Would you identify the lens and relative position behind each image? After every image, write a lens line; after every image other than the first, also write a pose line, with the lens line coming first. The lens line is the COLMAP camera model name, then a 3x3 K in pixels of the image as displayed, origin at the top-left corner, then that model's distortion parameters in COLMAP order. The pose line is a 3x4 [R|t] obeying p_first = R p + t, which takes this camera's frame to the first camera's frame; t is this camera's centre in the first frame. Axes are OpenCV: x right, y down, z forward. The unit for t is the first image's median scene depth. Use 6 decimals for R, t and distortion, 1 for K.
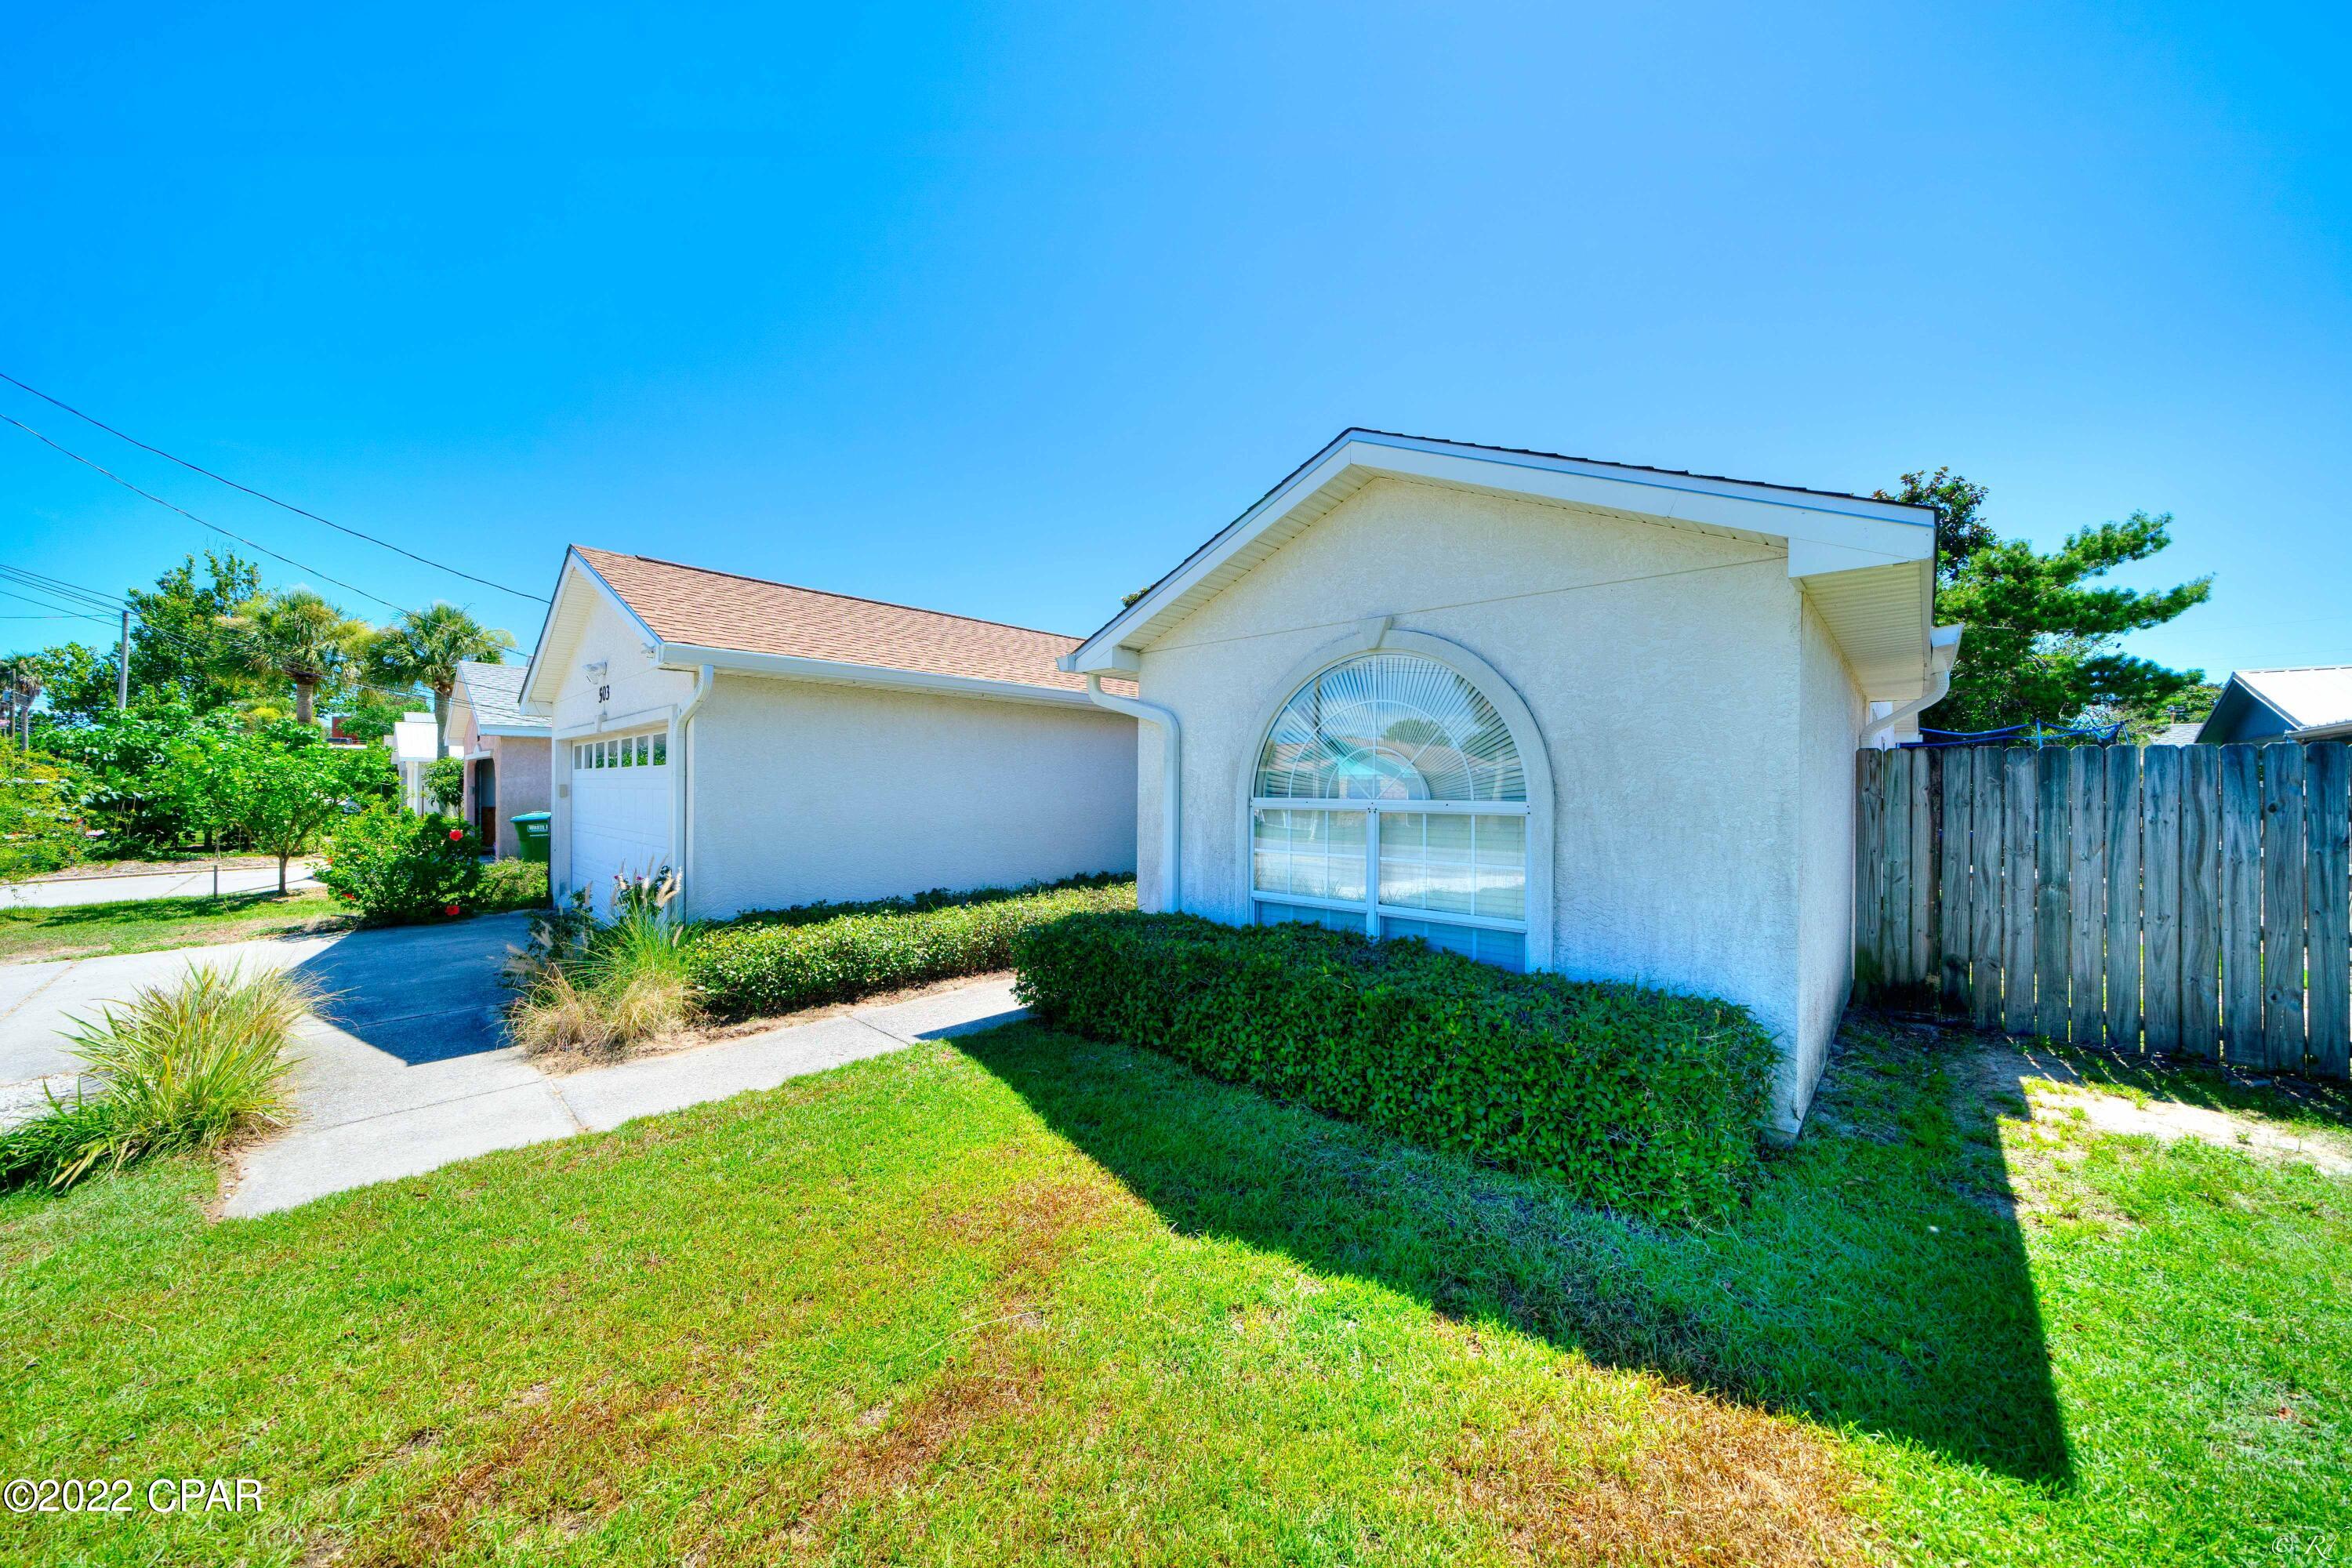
lens RADIAL K [[823.4, 0, 1173.5], [0, 823.4, 787.8], [0, 0, 1]] dist [-0.003773, 0.000145]
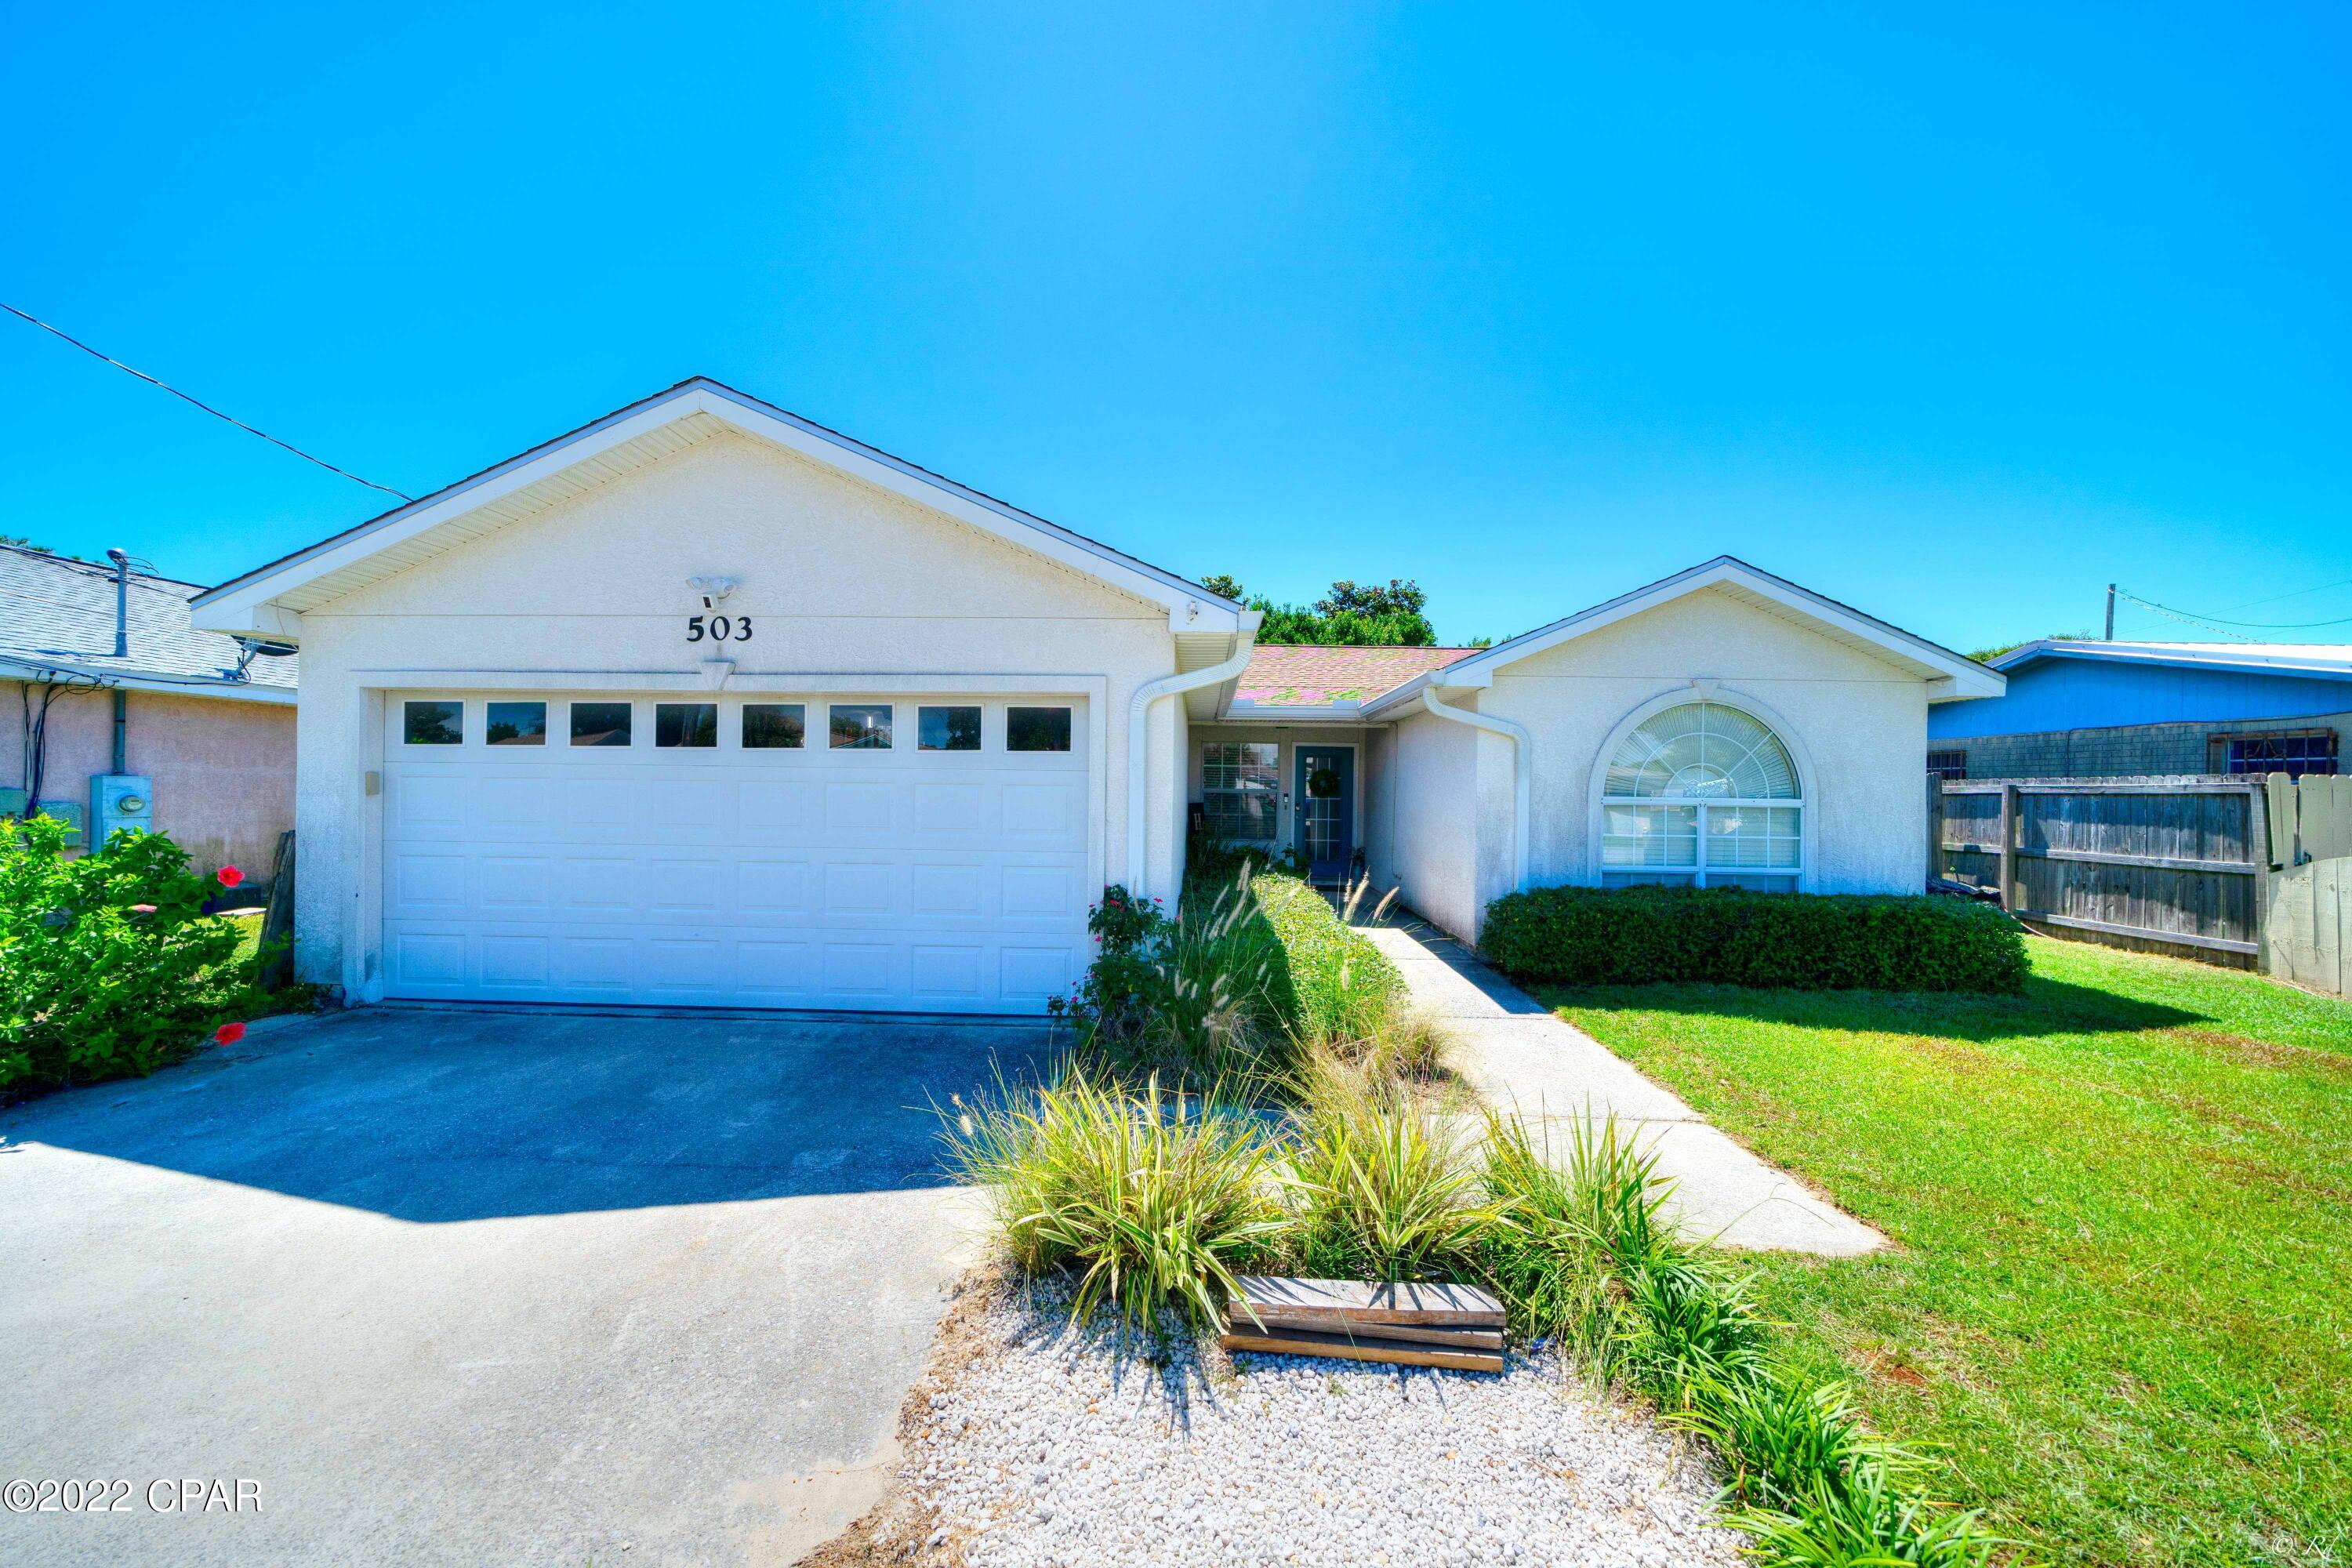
lens RADIAL K [[823.4, 0, 1173.5], [0, 823.4, 787.8], [0, 0, 1]] dist [-0.003773, 0.000145]
pose [[0.740002, 0.004528, 0.672590, -1.608983], [-0.009220, 0.999952, 0.003412, -0.000240], [-0.672542, -0.008726, 0.740008, 0.569838]]
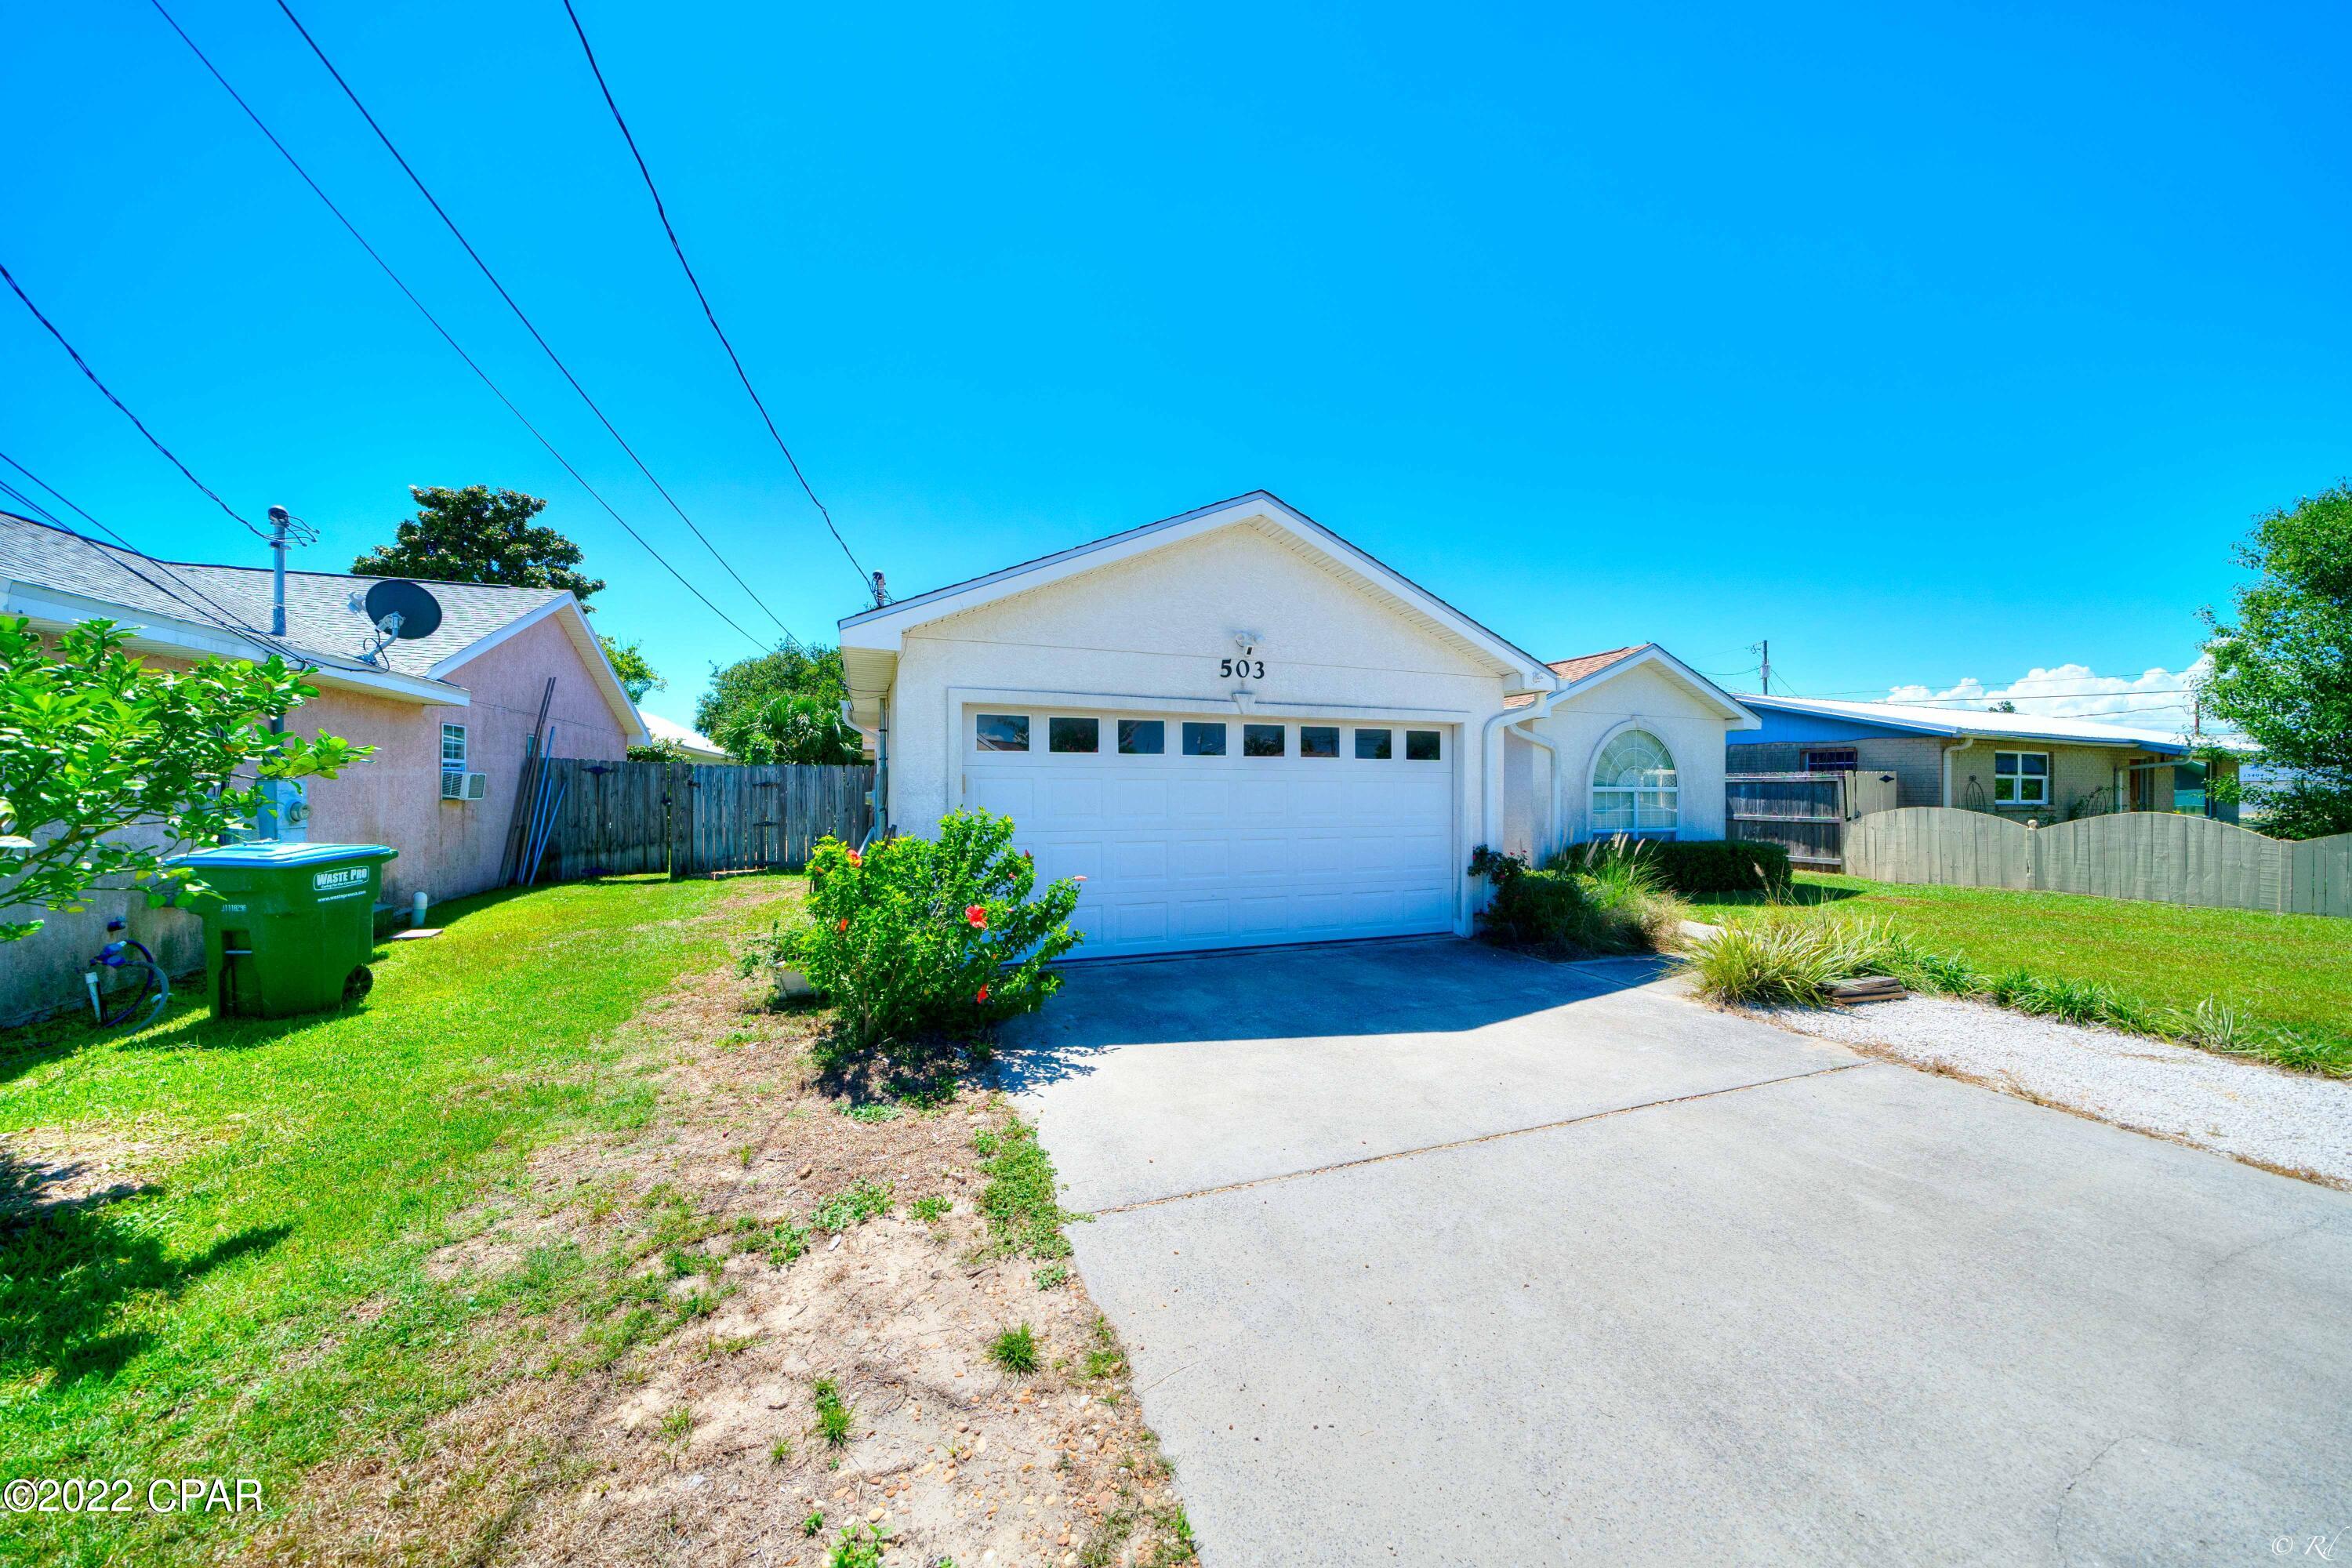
lens RADIAL K [[816.5, 0, 1184.1], [0, 816.5, 781.9], [0, 0, 1]] dist [0.000909, 0.000068]
pose [[0.408257, 0.001311, 0.912866, -2.804975], [-0.001694, 0.999998, -0.000678, 0.004702], [-0.912865, -0.001269, 0.408259, 1.330369]]
